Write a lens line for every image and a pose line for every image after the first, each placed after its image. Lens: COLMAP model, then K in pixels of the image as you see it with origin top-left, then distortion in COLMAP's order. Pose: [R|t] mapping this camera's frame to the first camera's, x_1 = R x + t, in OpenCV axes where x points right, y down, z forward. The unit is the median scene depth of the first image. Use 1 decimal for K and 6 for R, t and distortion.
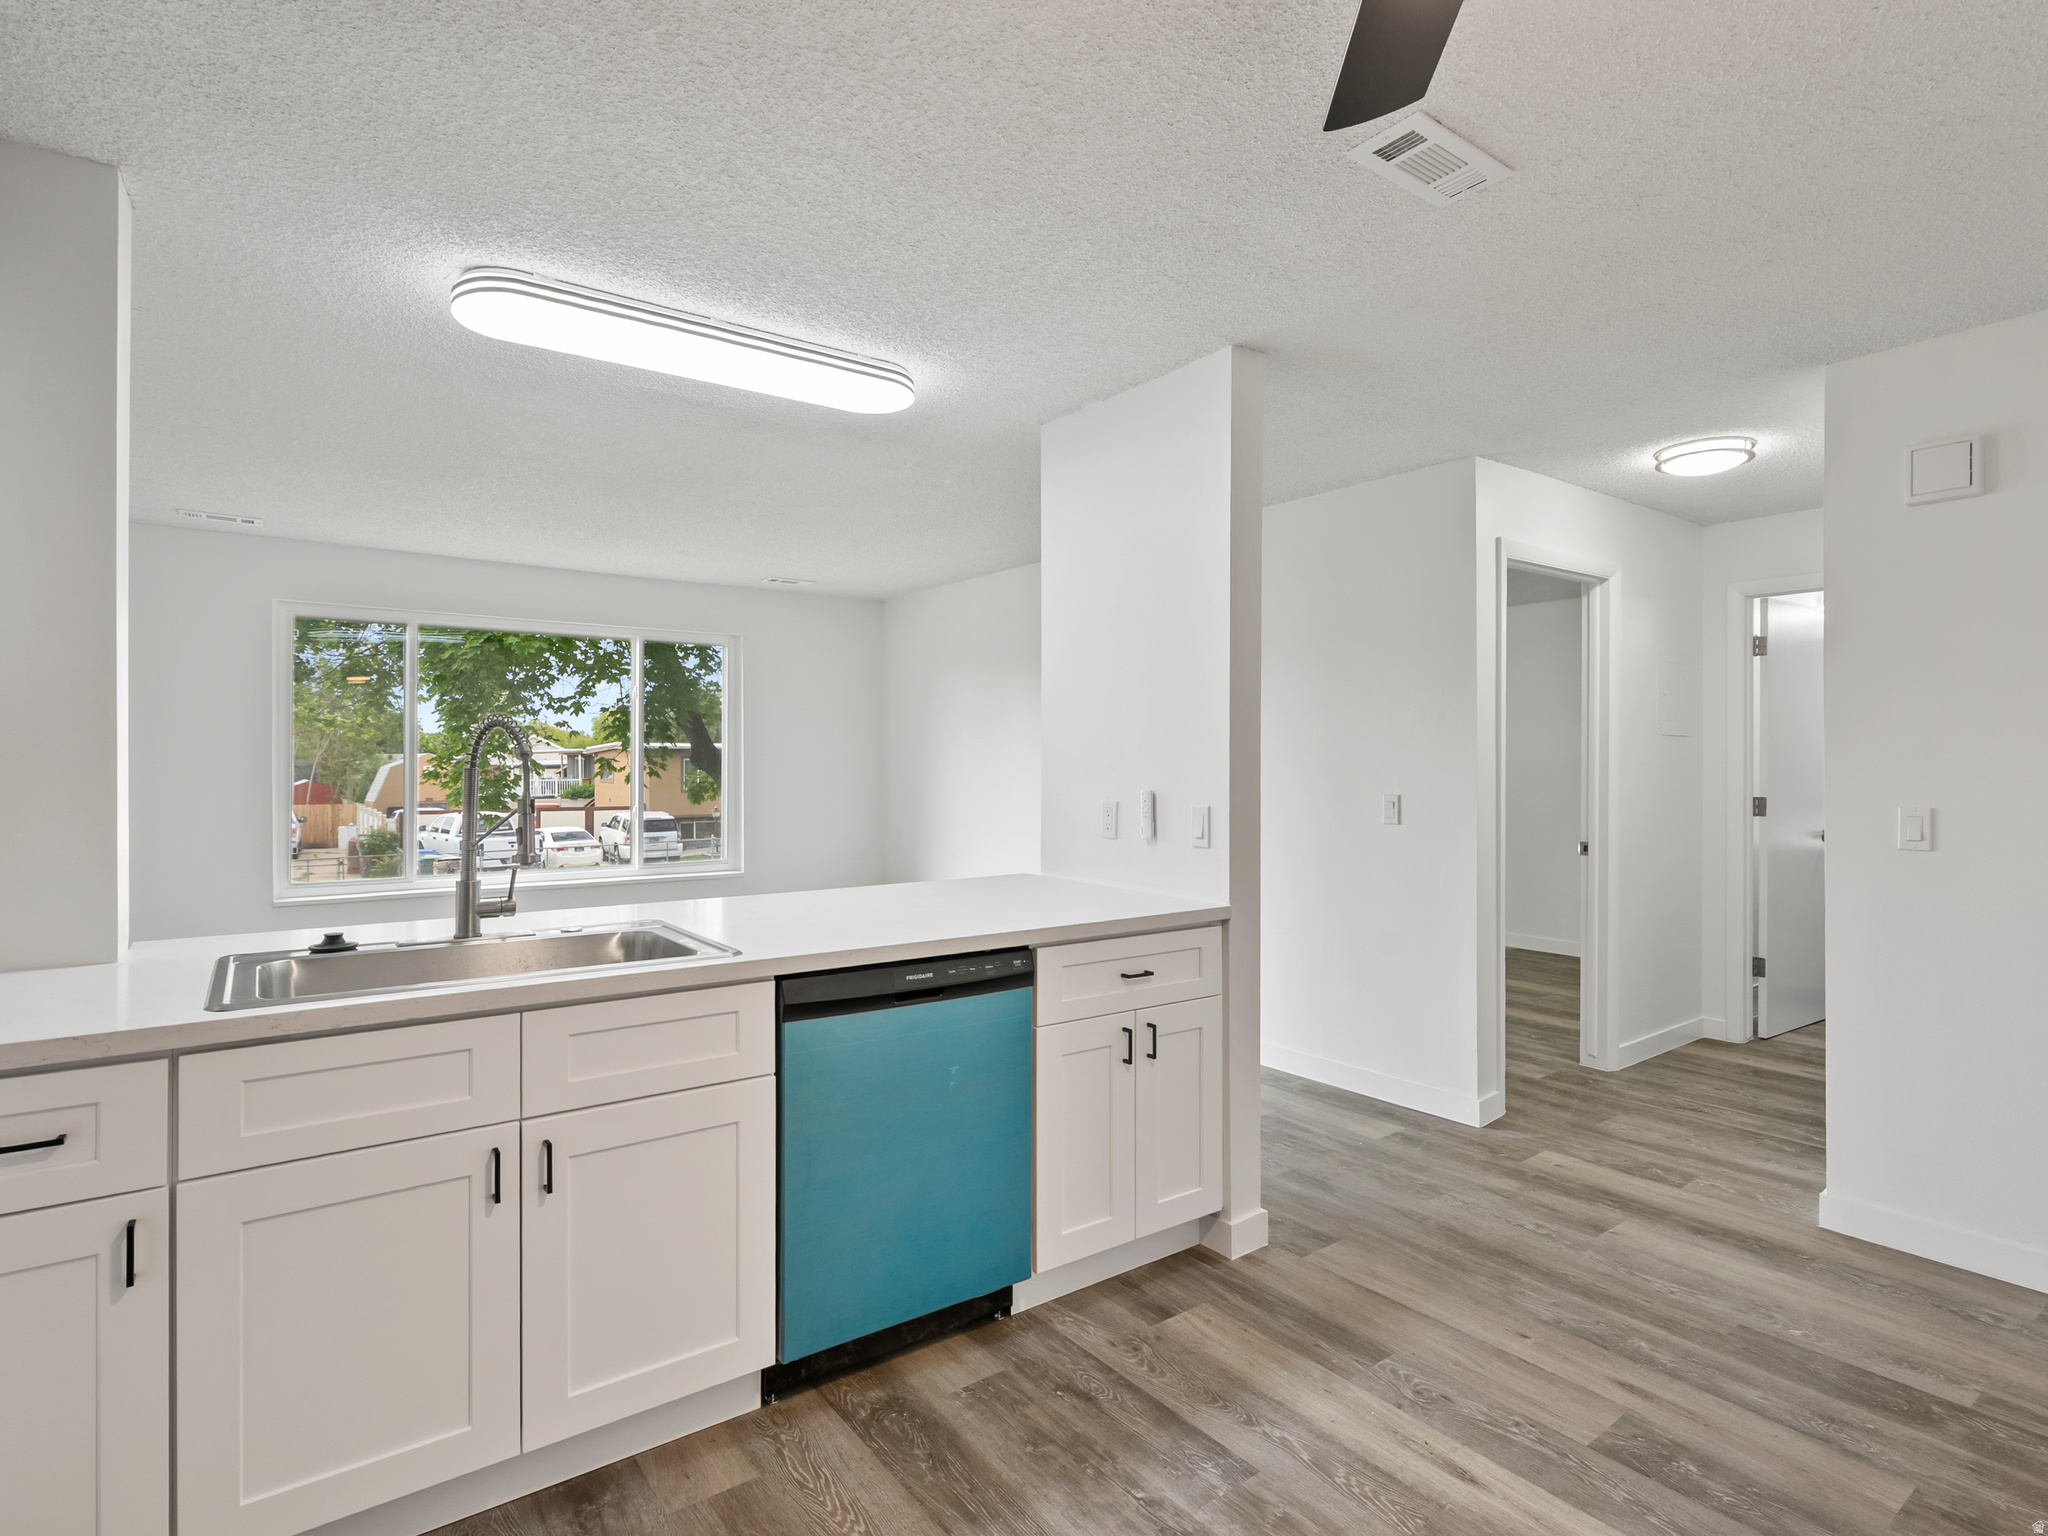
lens RADIAL K [[1054.0, 0, 1033.8], [0, 1054.0, 762.2], [0, 0, 1]] dist [-0.002564, 0.001086]
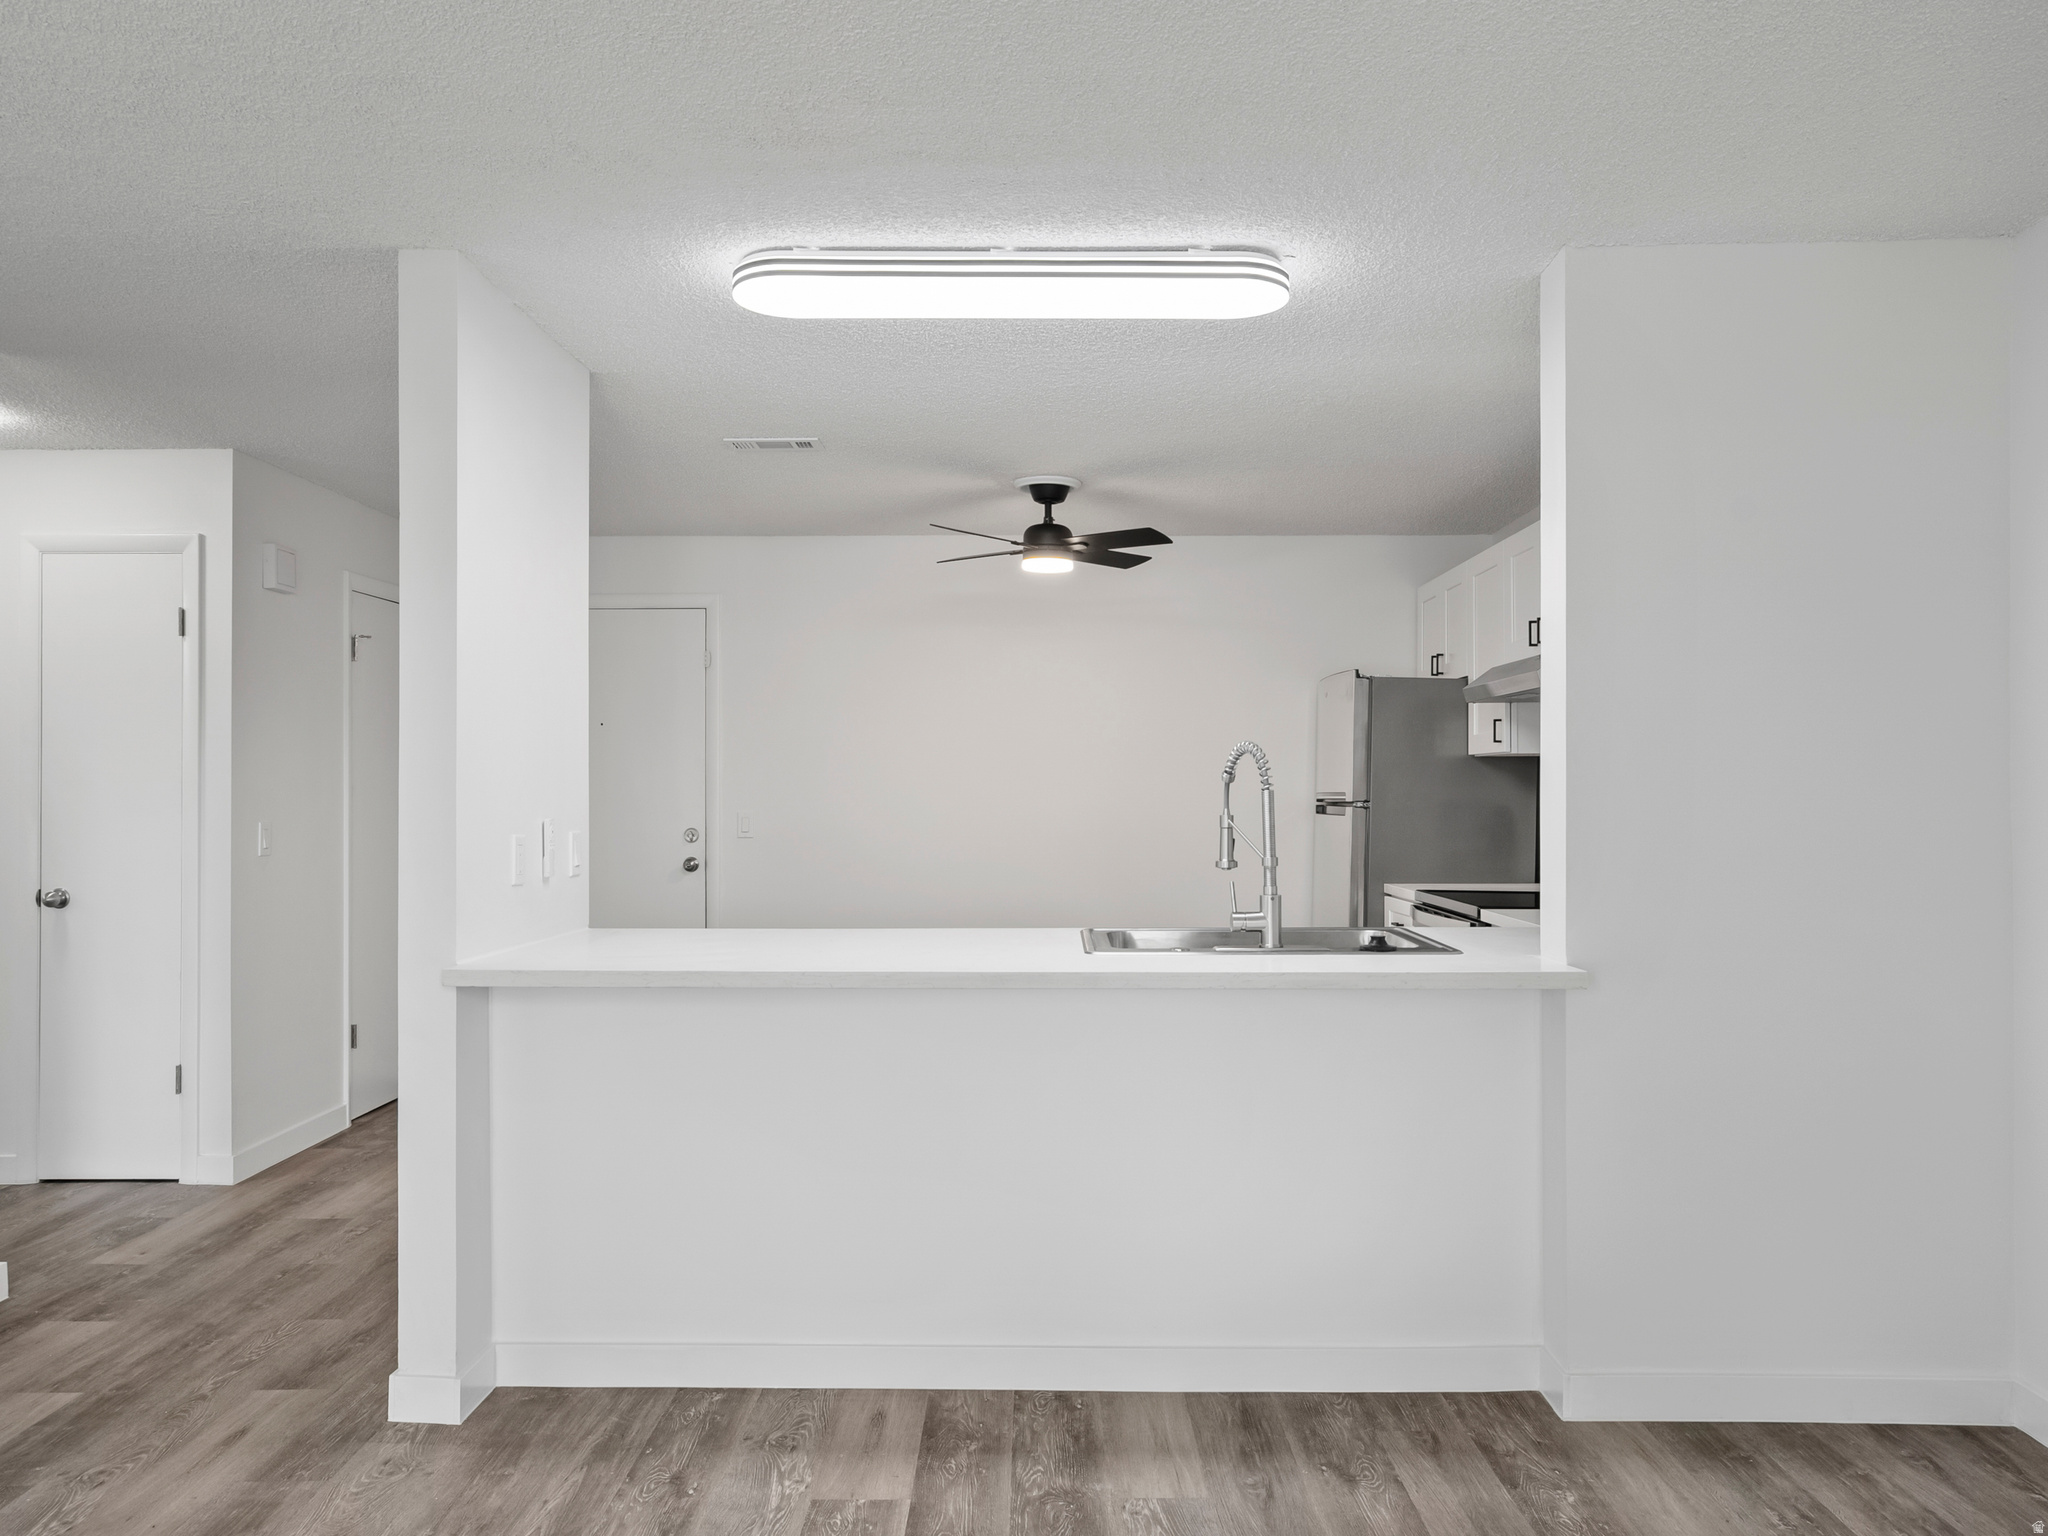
lens RADIAL K [[1430.5, 0, 1019.7], [0, 1430.5, 776.1], [0, 0, 1]] dist [0.009686, 0.004463]
pose [[-0.791928, 0.006486, 0.610580, -0.965493], [0.000216, 0.999946, -0.010343, 0.005181], [-0.610614, -0.008059, -0.791887, 1.821939]]
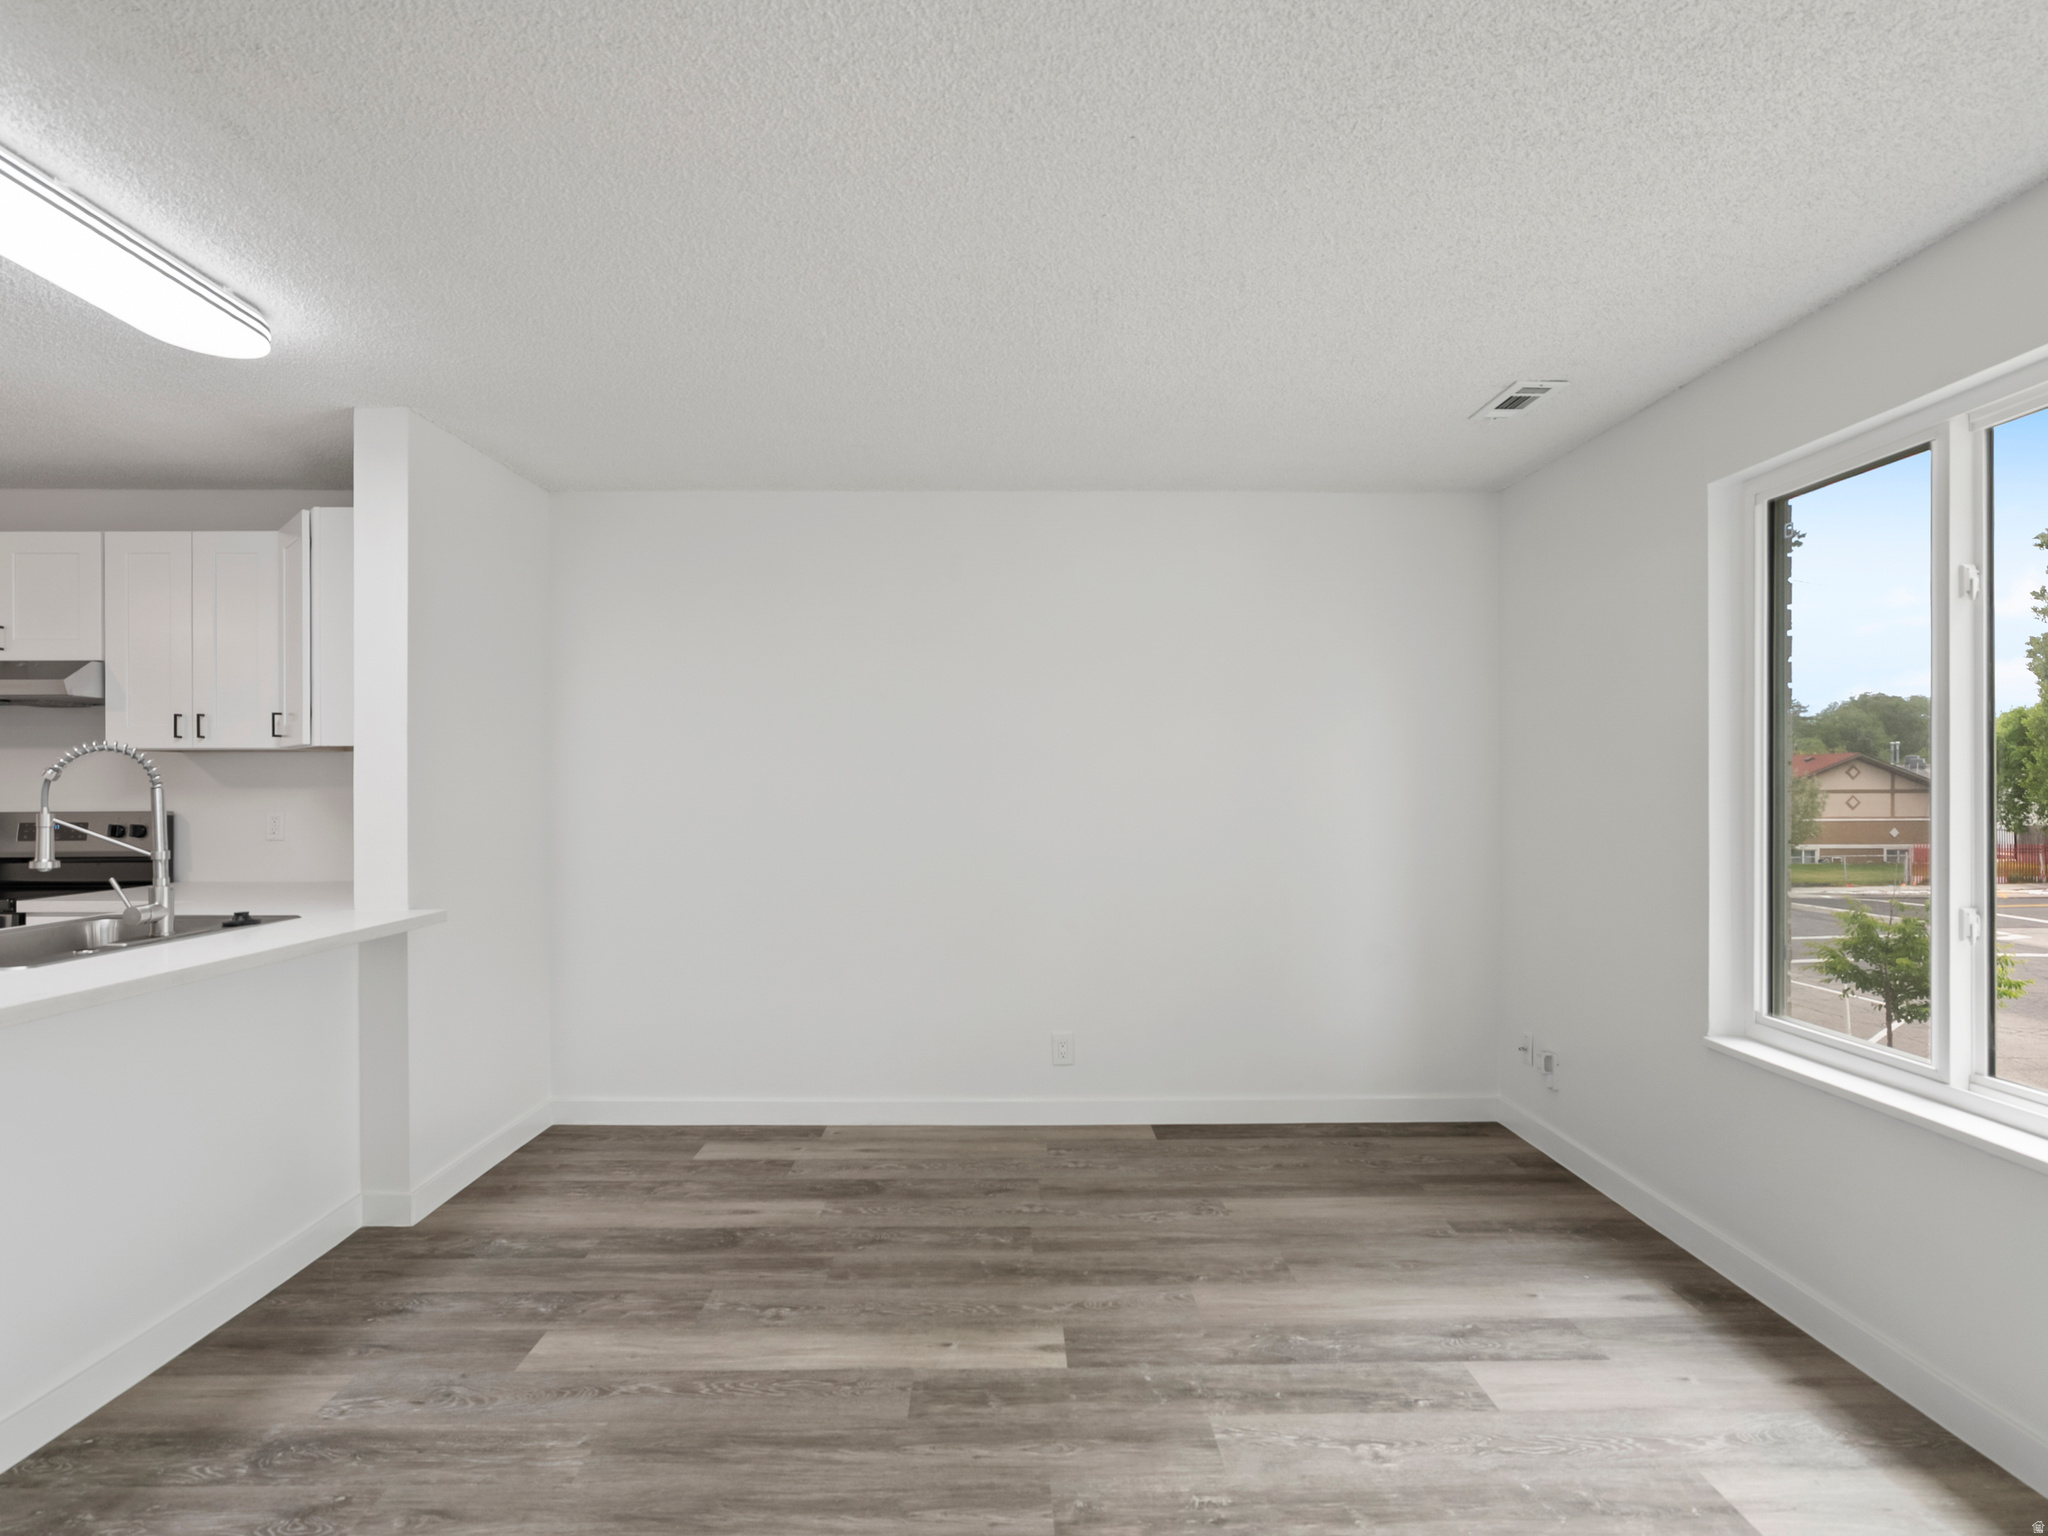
lens RADIAL K [[1039.6, 0, 1020.8], [0, 1039.6, 785.5], [0, 0, 1]] dist [-0.004127, 0.002604]
pose [[-0.592861, 0.000123, -0.805305, -0.140512], [0.001163, 0.999999, -0.000704, 0.003971], [0.805304, -0.001353, -0.592861, 1.907235]]
